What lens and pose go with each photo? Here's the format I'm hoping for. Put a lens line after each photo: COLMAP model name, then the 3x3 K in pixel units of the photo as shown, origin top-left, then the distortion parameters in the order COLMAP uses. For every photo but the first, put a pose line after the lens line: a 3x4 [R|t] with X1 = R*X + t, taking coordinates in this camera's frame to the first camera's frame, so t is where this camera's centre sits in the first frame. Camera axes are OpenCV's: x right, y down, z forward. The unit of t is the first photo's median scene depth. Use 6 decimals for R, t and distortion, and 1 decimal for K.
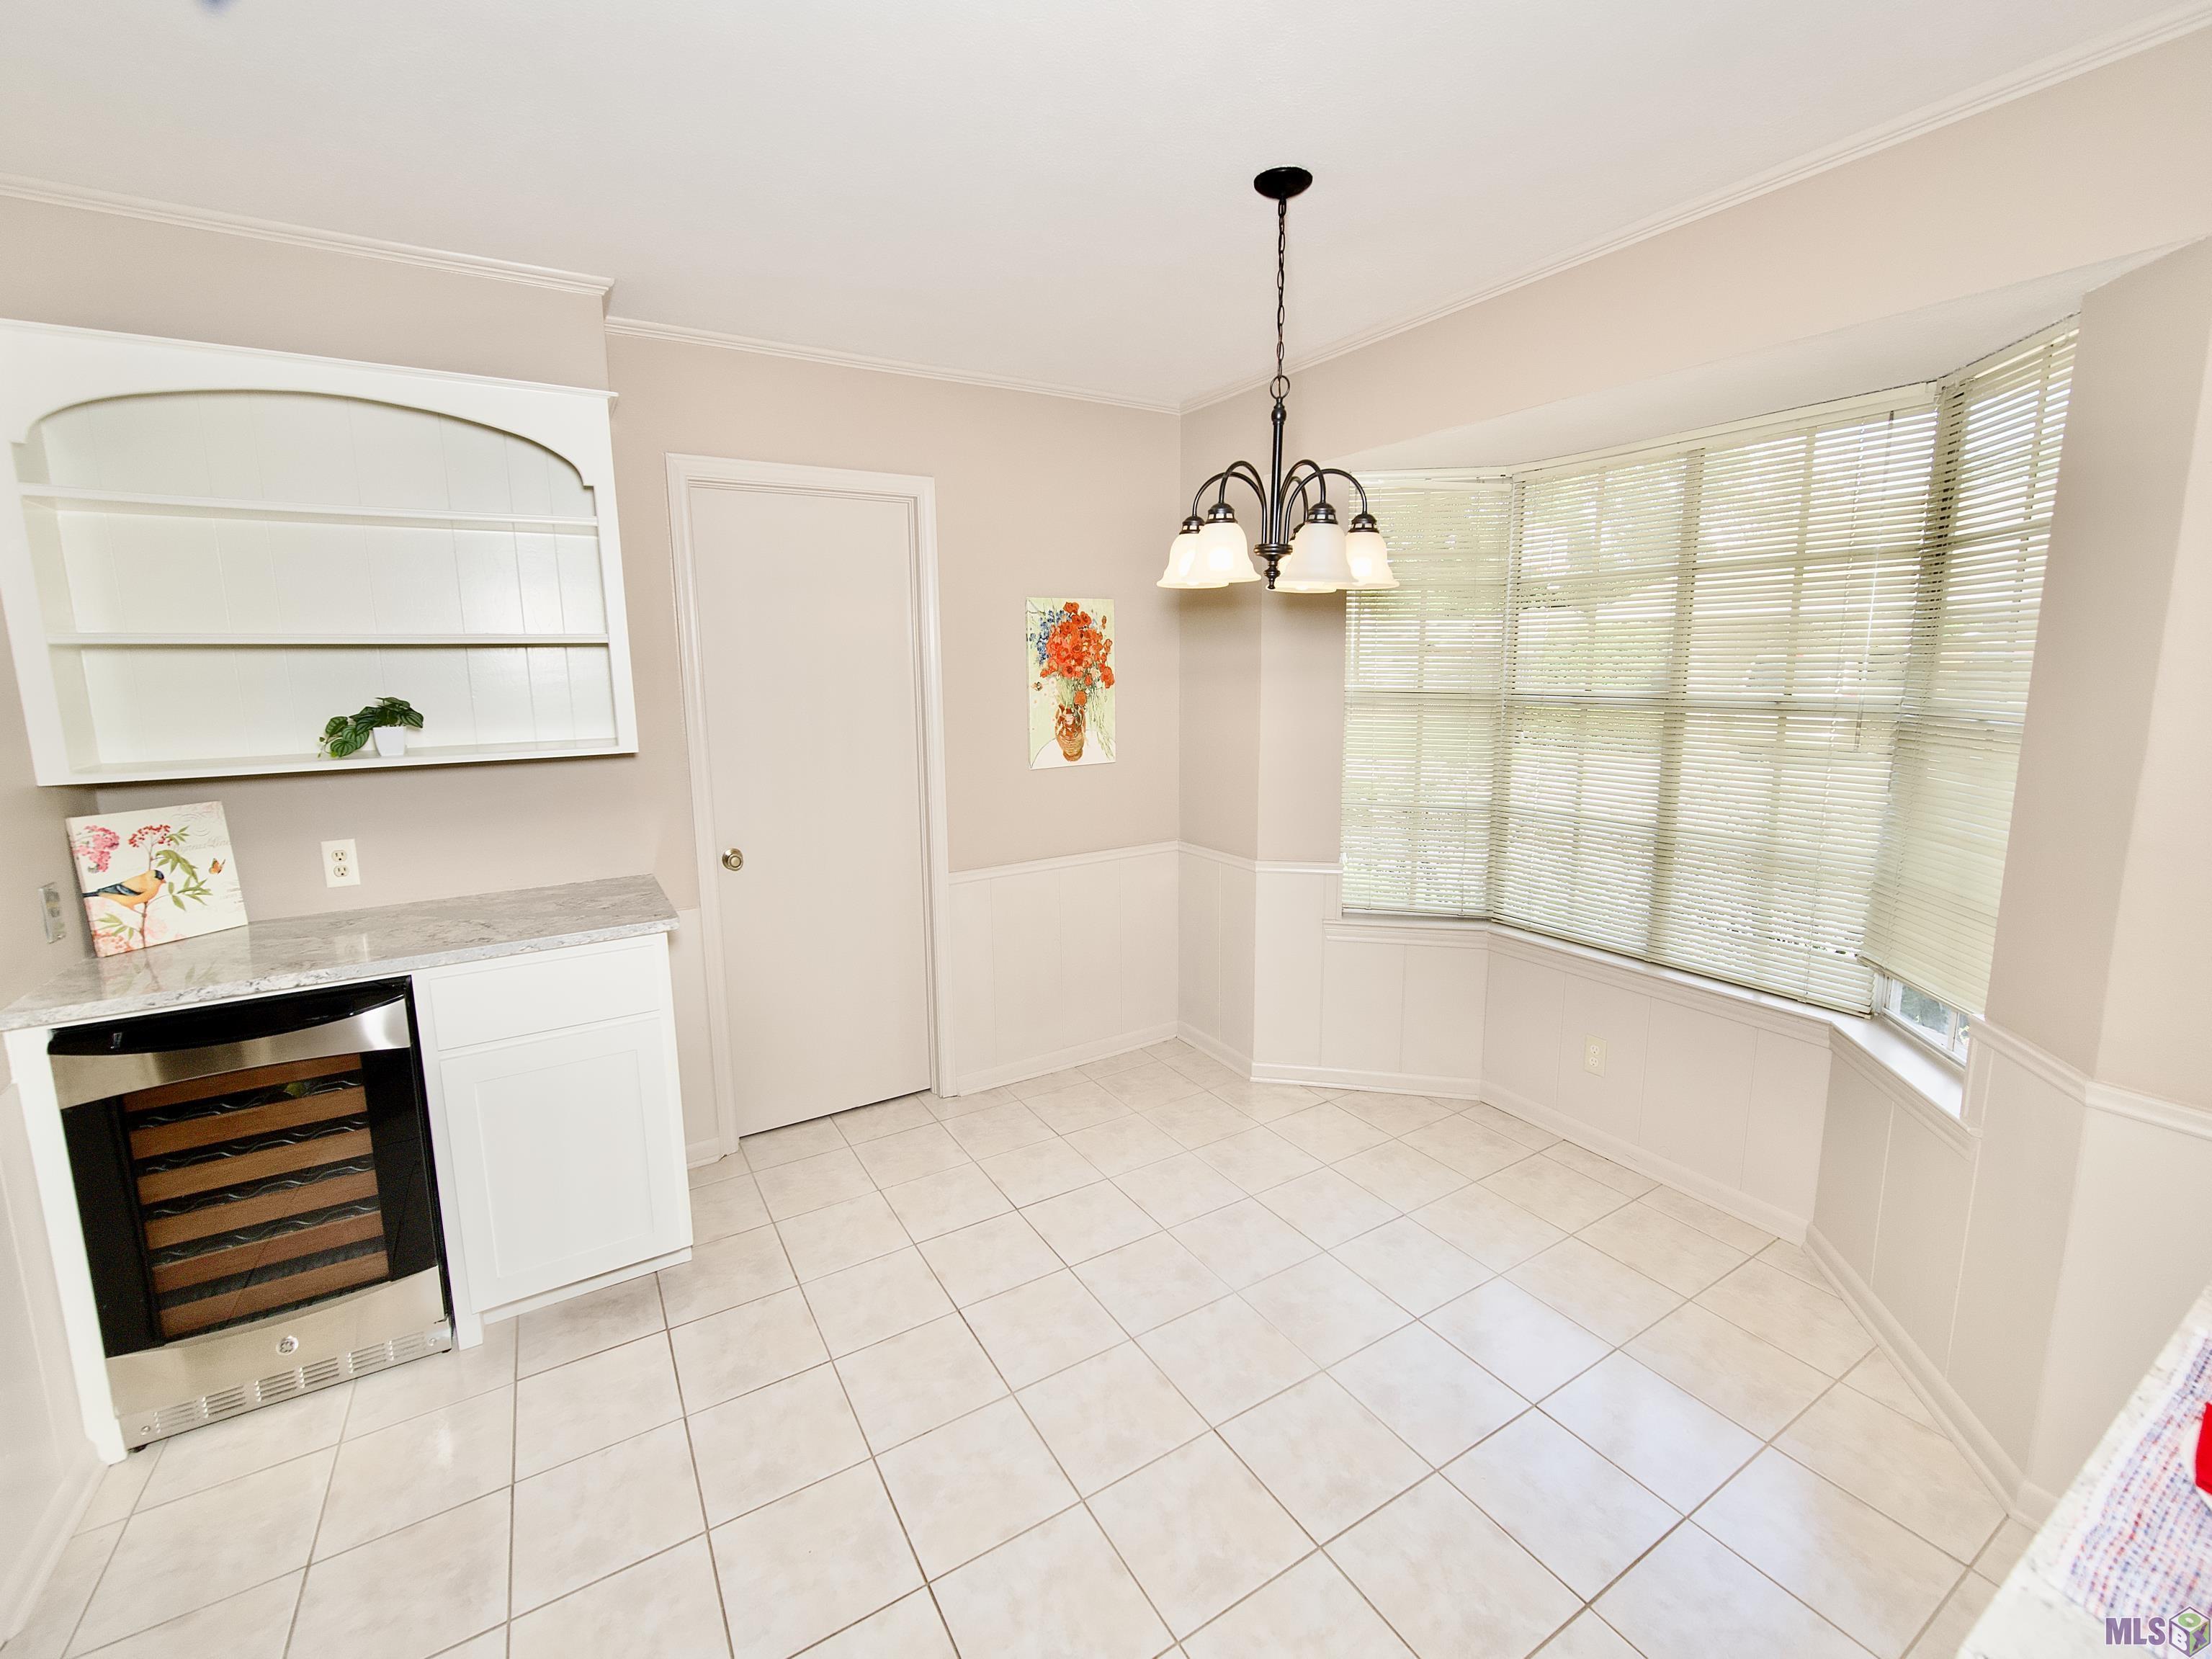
lens RADIAL K [[929.3, 0, 1110.3], [0, 929.3, 817.2], [0, 0, 1]] dist [-0.000504, -0.000215]
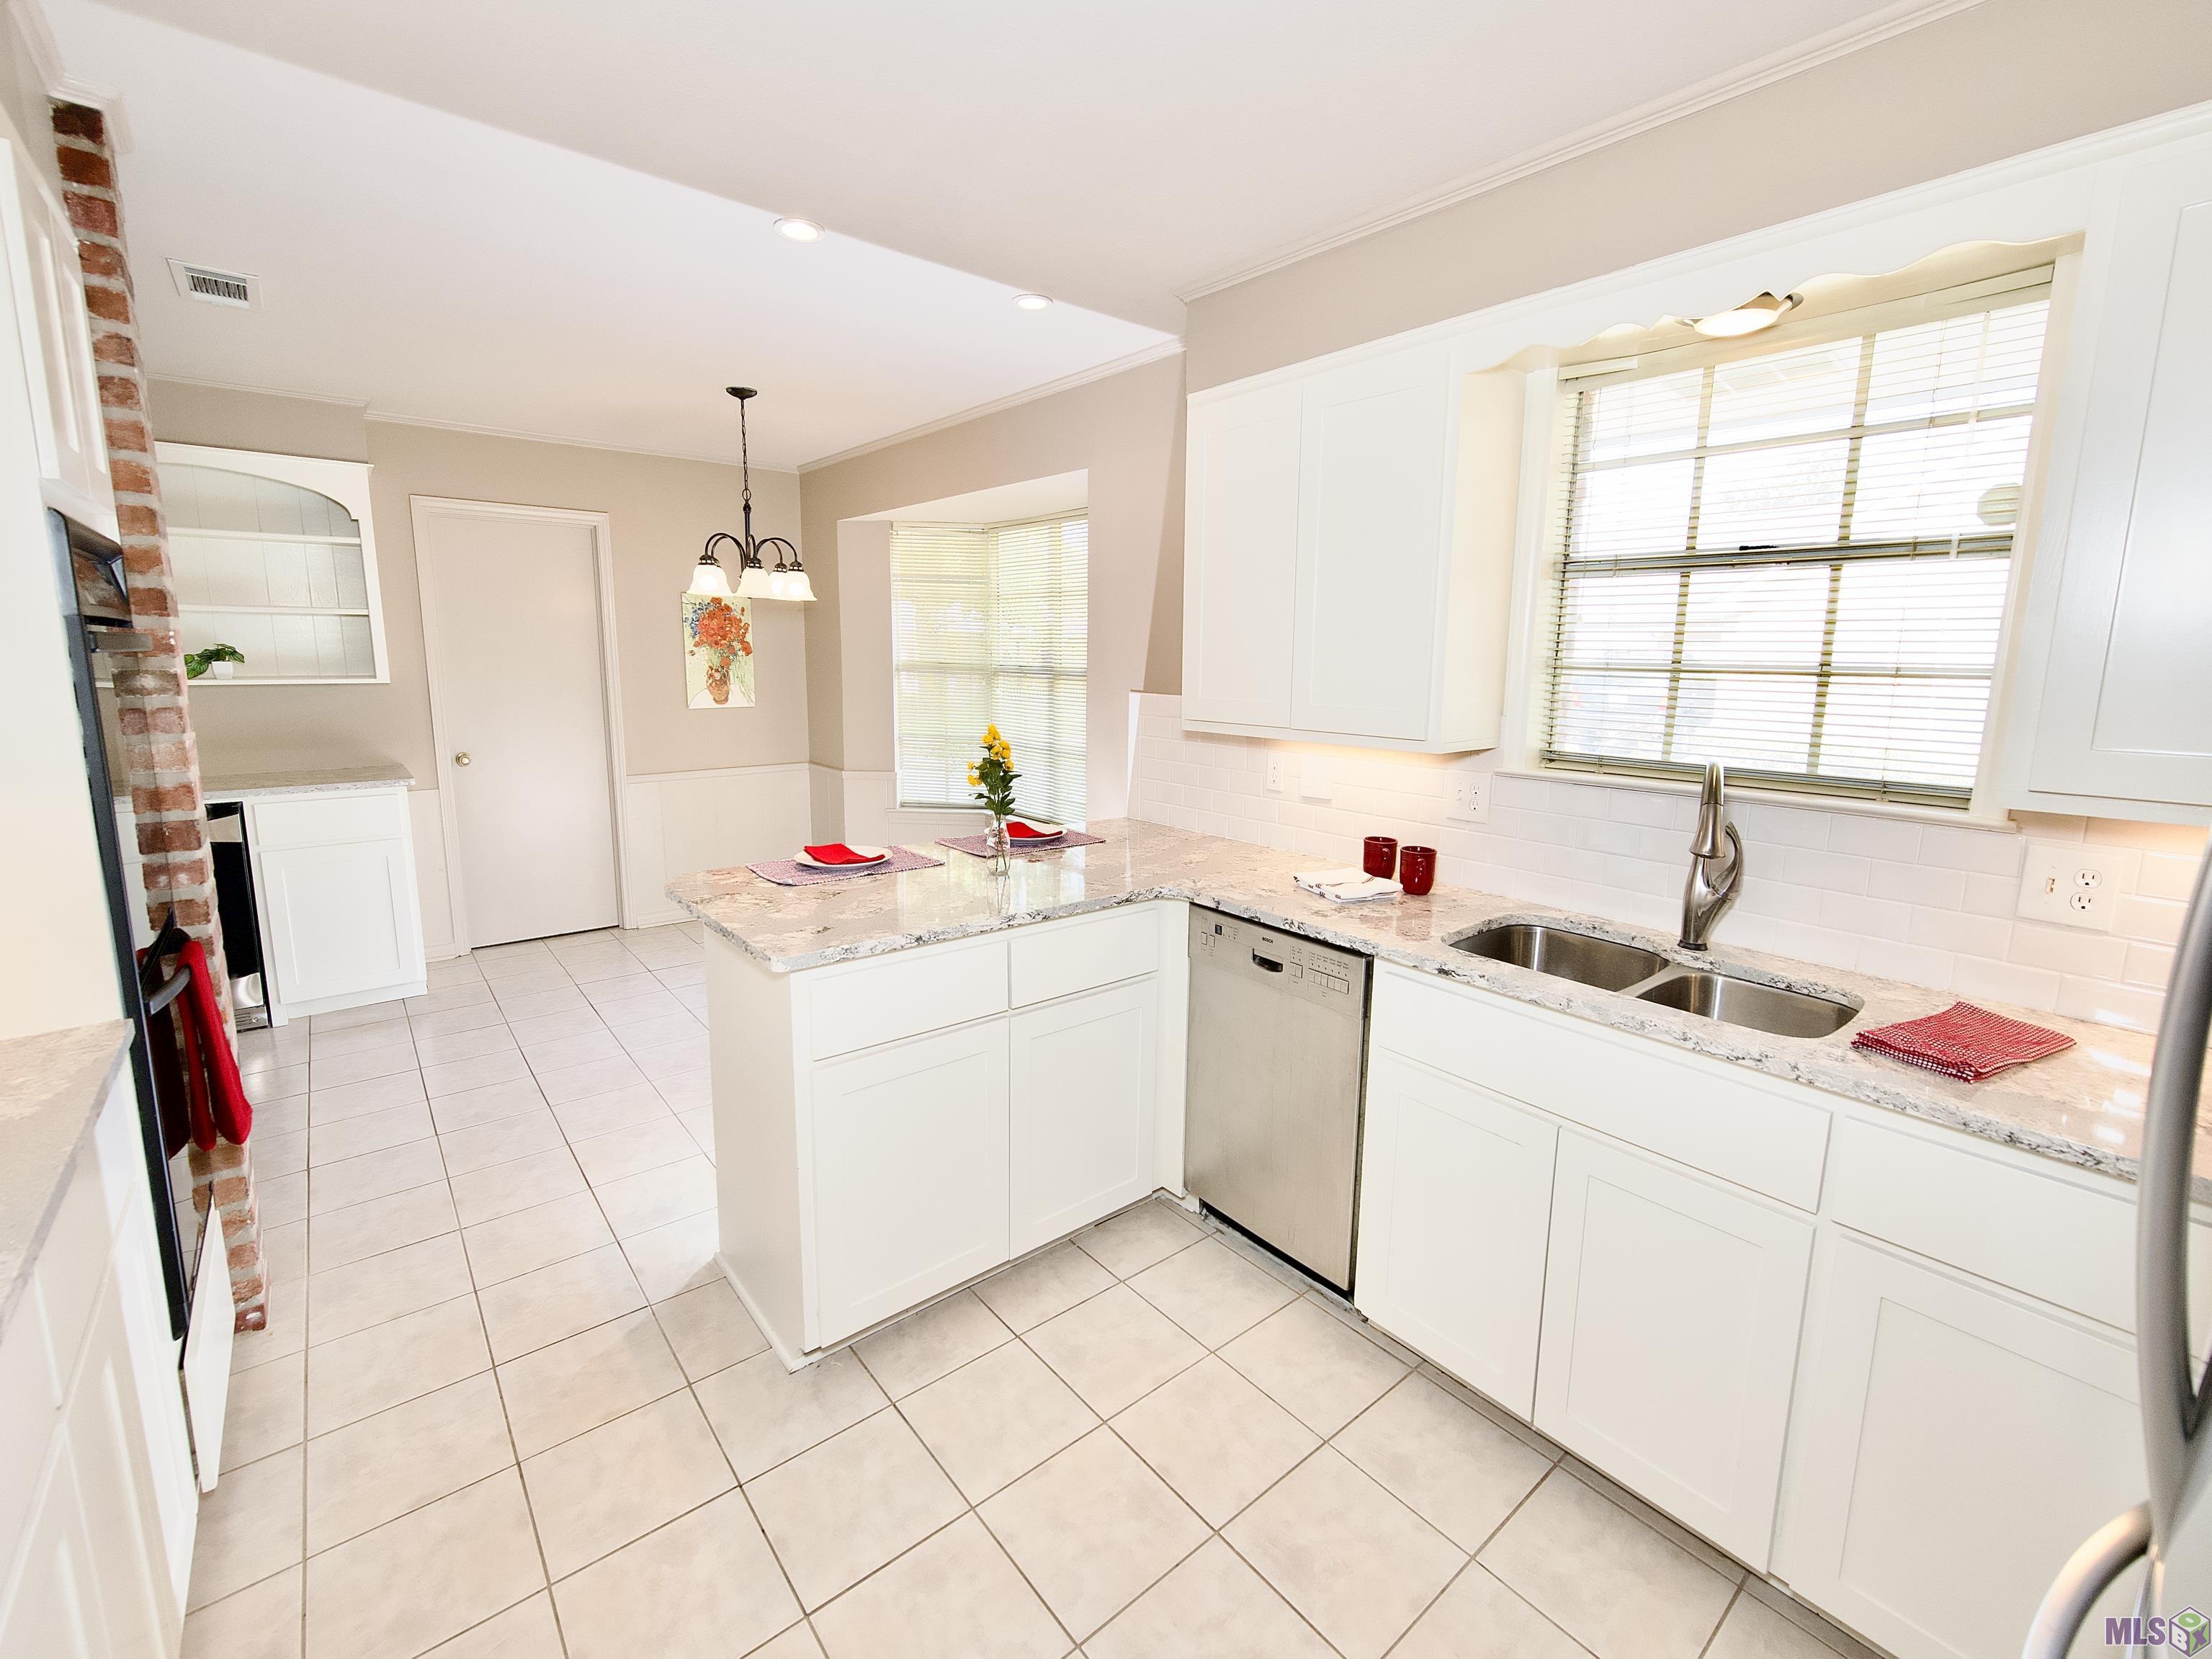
lens RADIAL K [[929.3, 0, 1098.9], [0, 929.3, 821.2], [0, 0, 1]] dist [-0.000504, -0.000215]
pose [[0.990316, 0.002735, 0.138806, 0.363084], [-0.005386, 0.999810, 0.018730, 0.098174], [-0.138729, -0.019297, 0.990142, -0.575589]]
